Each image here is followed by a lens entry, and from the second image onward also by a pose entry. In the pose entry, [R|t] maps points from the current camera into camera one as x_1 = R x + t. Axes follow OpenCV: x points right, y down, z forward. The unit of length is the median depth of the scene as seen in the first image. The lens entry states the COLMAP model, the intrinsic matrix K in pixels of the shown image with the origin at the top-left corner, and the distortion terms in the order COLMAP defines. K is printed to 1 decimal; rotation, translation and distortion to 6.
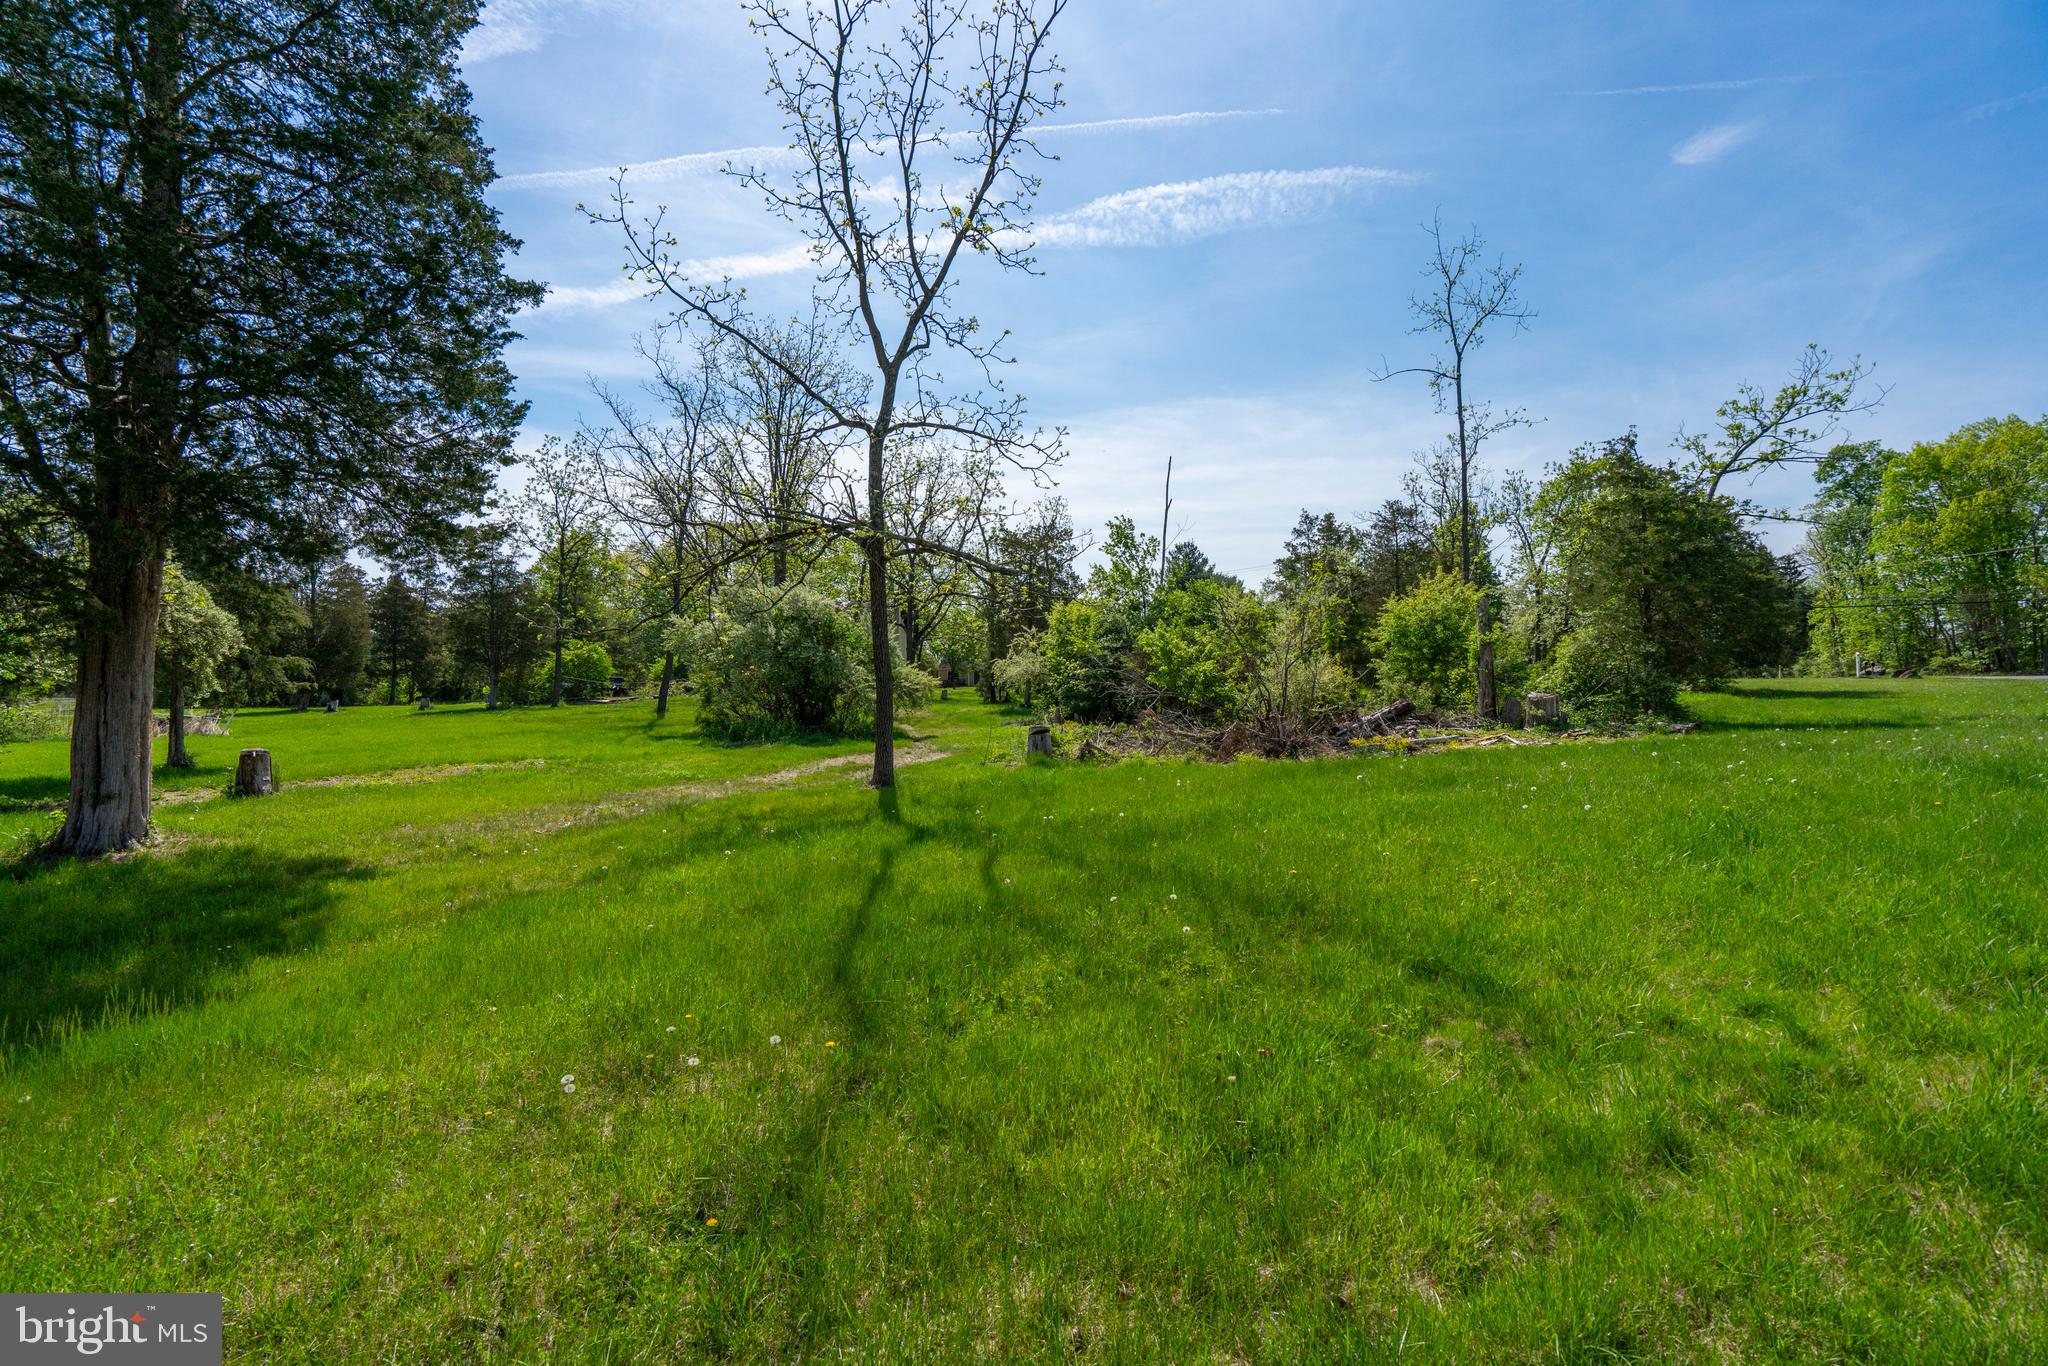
lens RADIAL K [[907.1, 0, 1021.5], [0, 907.1, 689.6], [0, 0, 1]] dist [-0.023711, 0.003956]
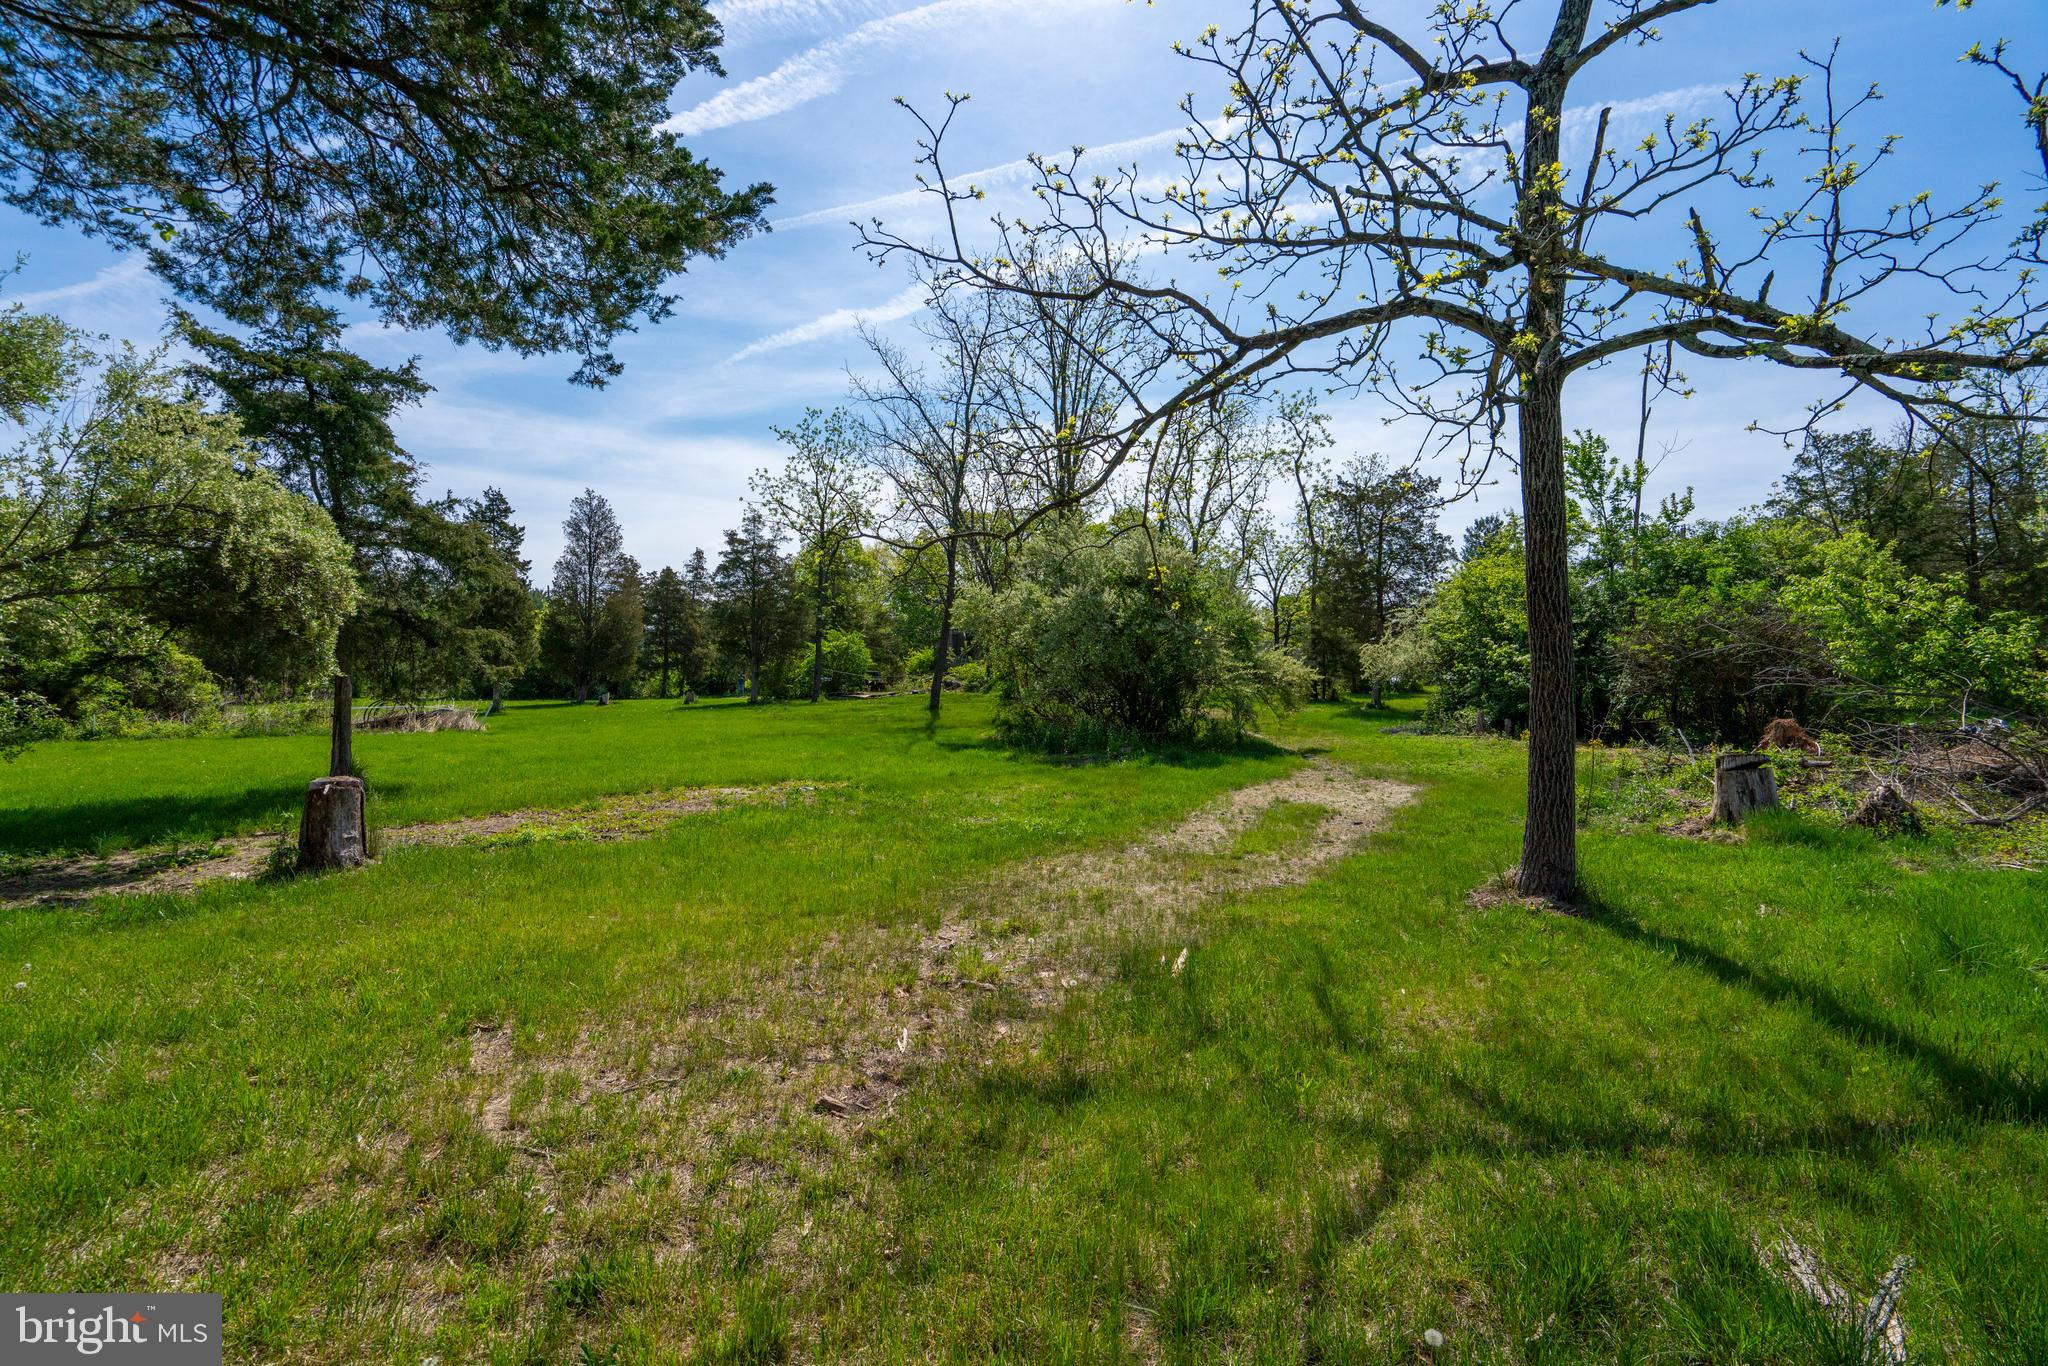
lens RADIAL K [[907.1, 0, 1015.0], [0, 907.1, 688.7], [0, 0, 1]] dist [-0.023711, 0.003956]
pose [[0.967577, 0.006908, -0.252483, -0.130691], [-0.006772, 0.999976, 0.001409, 0.003808], [0.252487, 0.000347, 0.967600, 0.238623]]
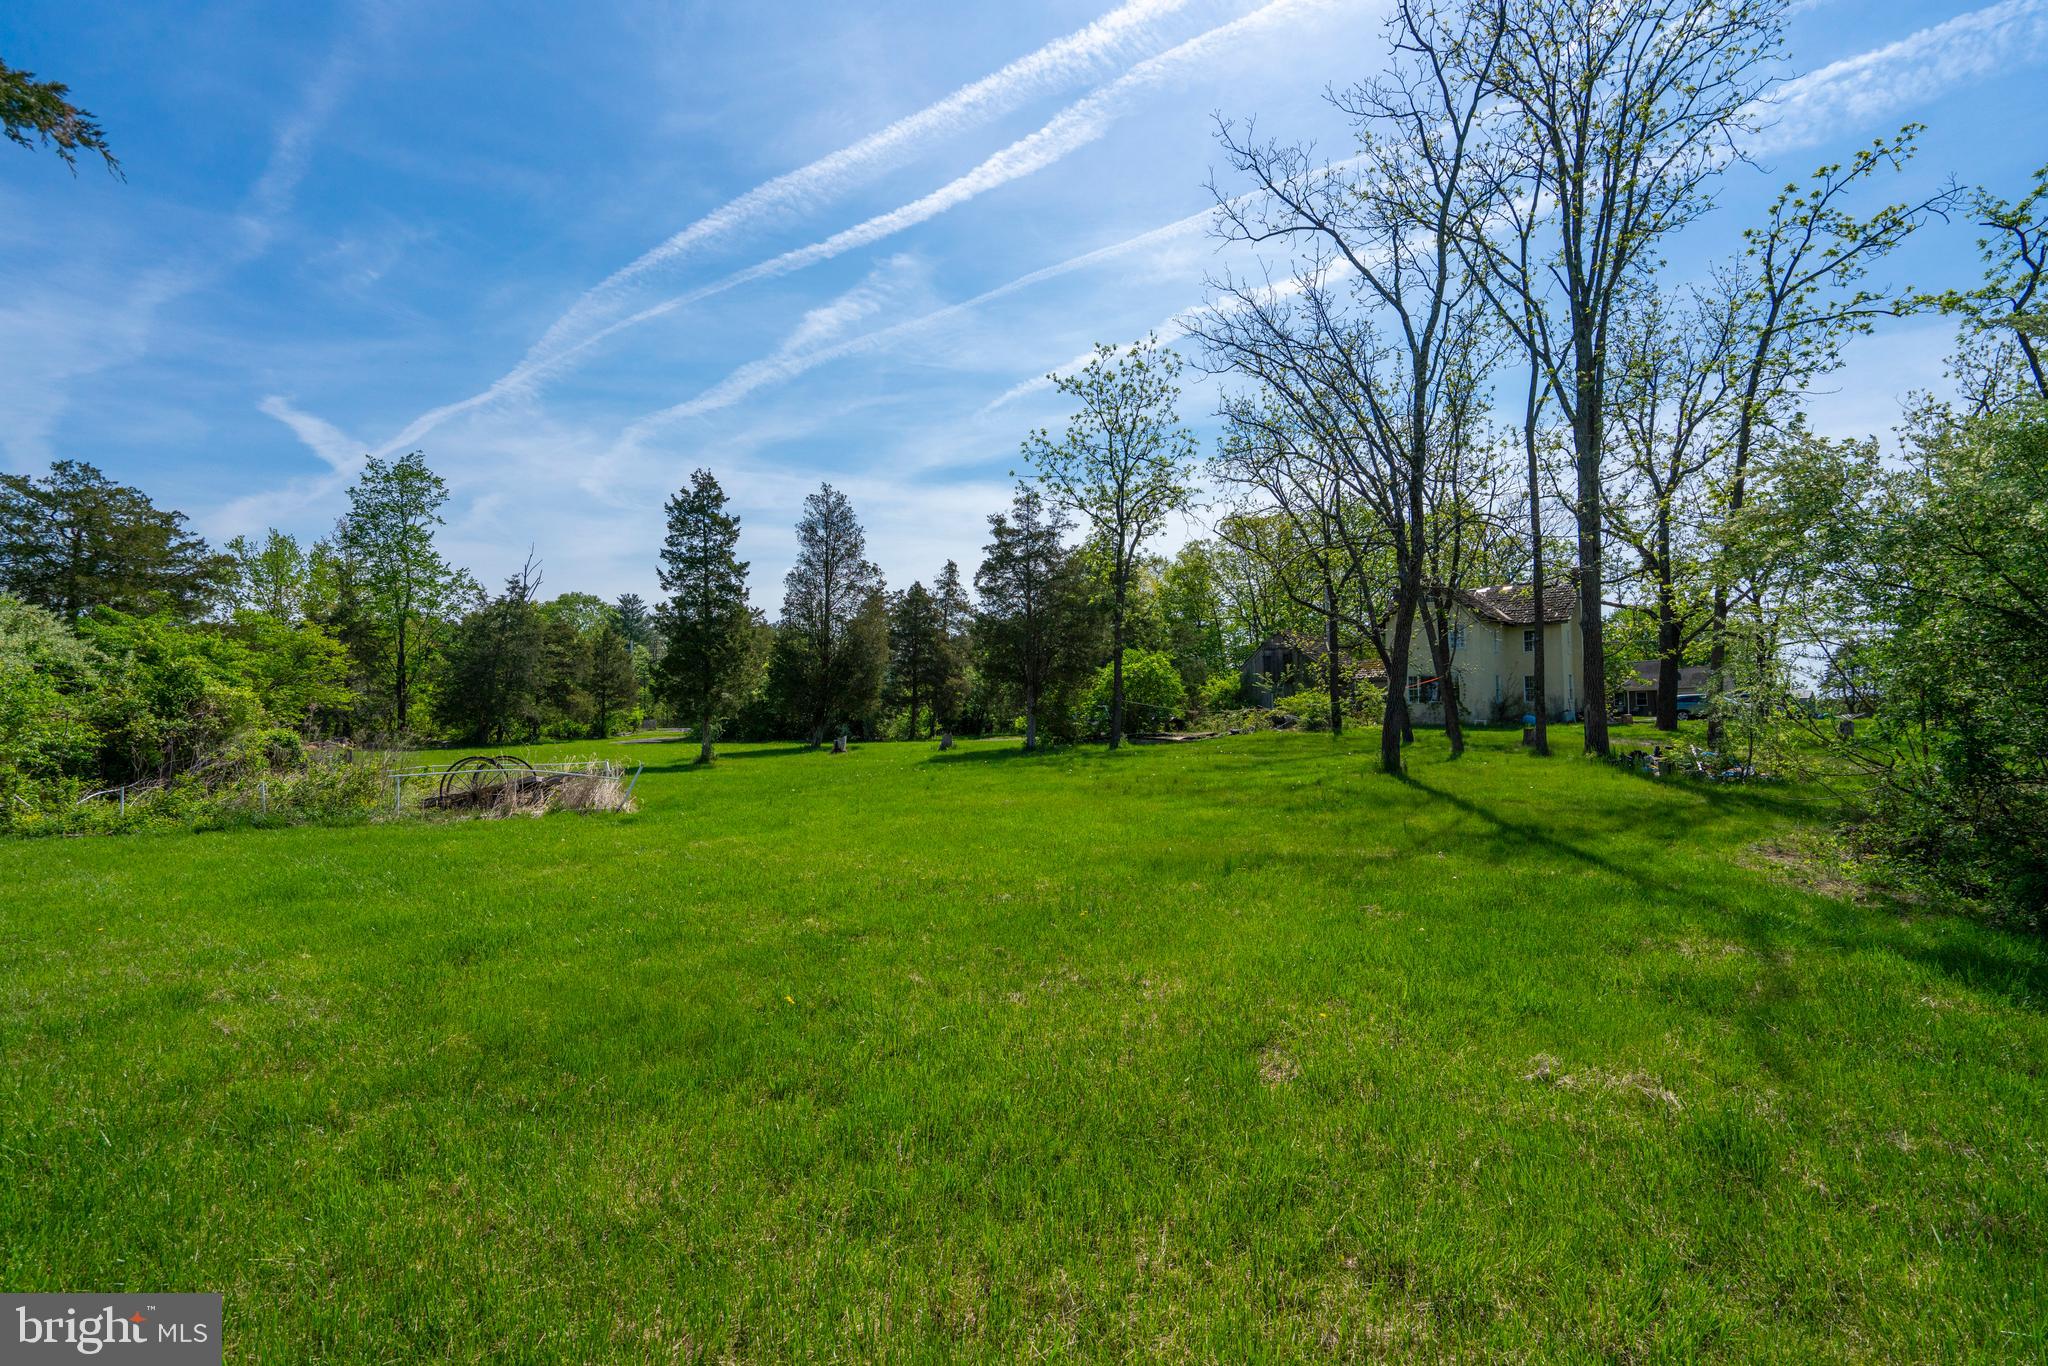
lens RADIAL K [[907.1, 0, 1014.6], [0, 907.1, 689.3], [0, 0, 1]] dist [-0.023711, 0.003956]
pose [[0.871774, -0.016460, -0.489632, -0.389683], [-0.000411, 0.999410, -0.034330, -0.001591], [0.489908, 0.030129, 0.871253, 0.591436]]
